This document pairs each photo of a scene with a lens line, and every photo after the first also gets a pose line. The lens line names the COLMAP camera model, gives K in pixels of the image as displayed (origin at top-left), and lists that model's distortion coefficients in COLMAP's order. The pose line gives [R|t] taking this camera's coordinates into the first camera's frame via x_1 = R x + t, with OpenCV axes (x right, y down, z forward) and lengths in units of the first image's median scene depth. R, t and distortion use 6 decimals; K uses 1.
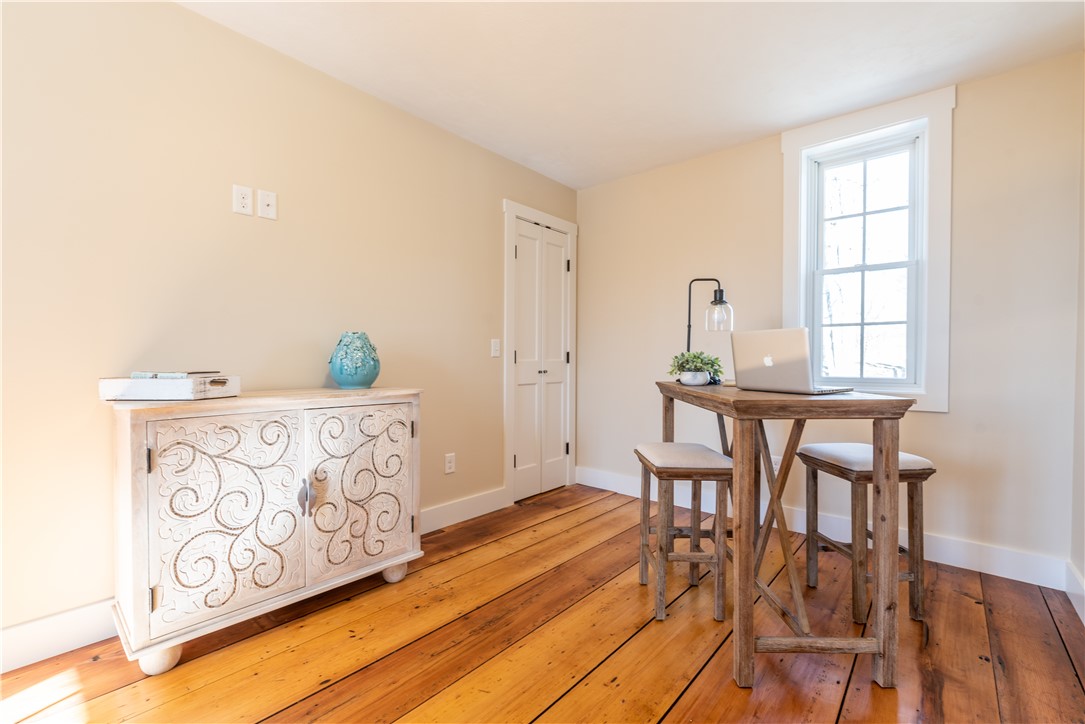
lens RADIAL K [[479.0, 0, 542.5], [0, 479.0, 362.0], [0, 0, 1]] dist [0.001273, 0.000278]
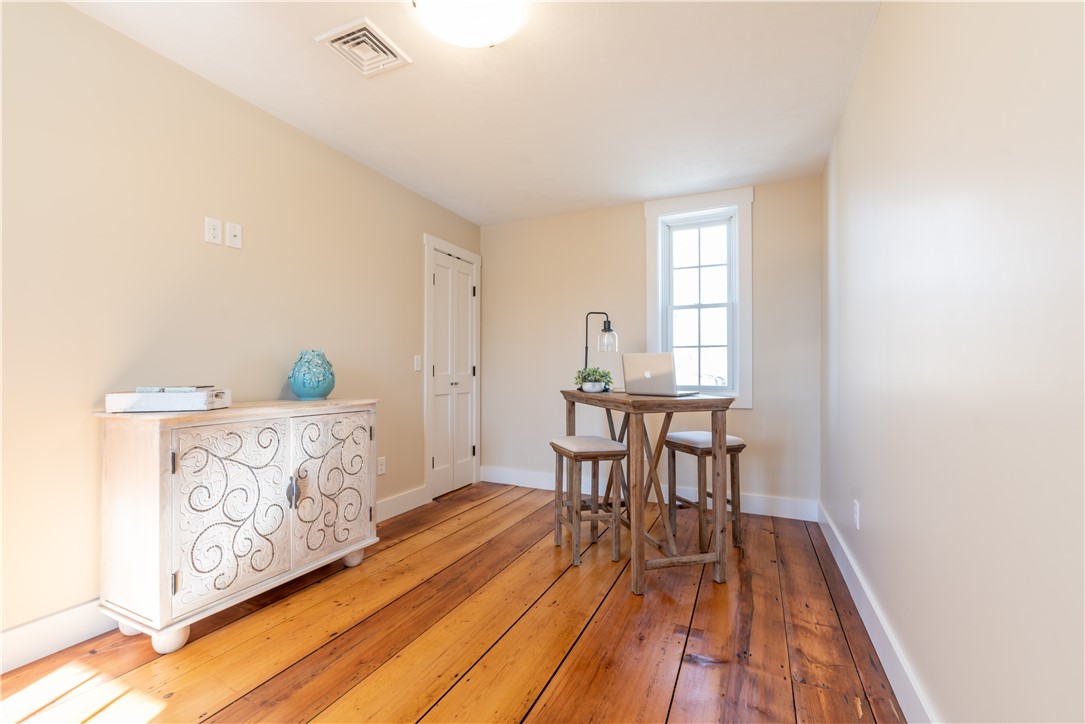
lens RADIAL K [[462.2, 0, 540.0], [0, 462.2, 363.2], [0, 0, 1]] dist [-0.000847, 0.000335]
pose [[0.963808, 0.001487, 0.266591, -0.186950], [0.004906, 0.999716, -0.023312, -0.003923], [-0.266550, 0.023776, 0.963528, -0.227662]]
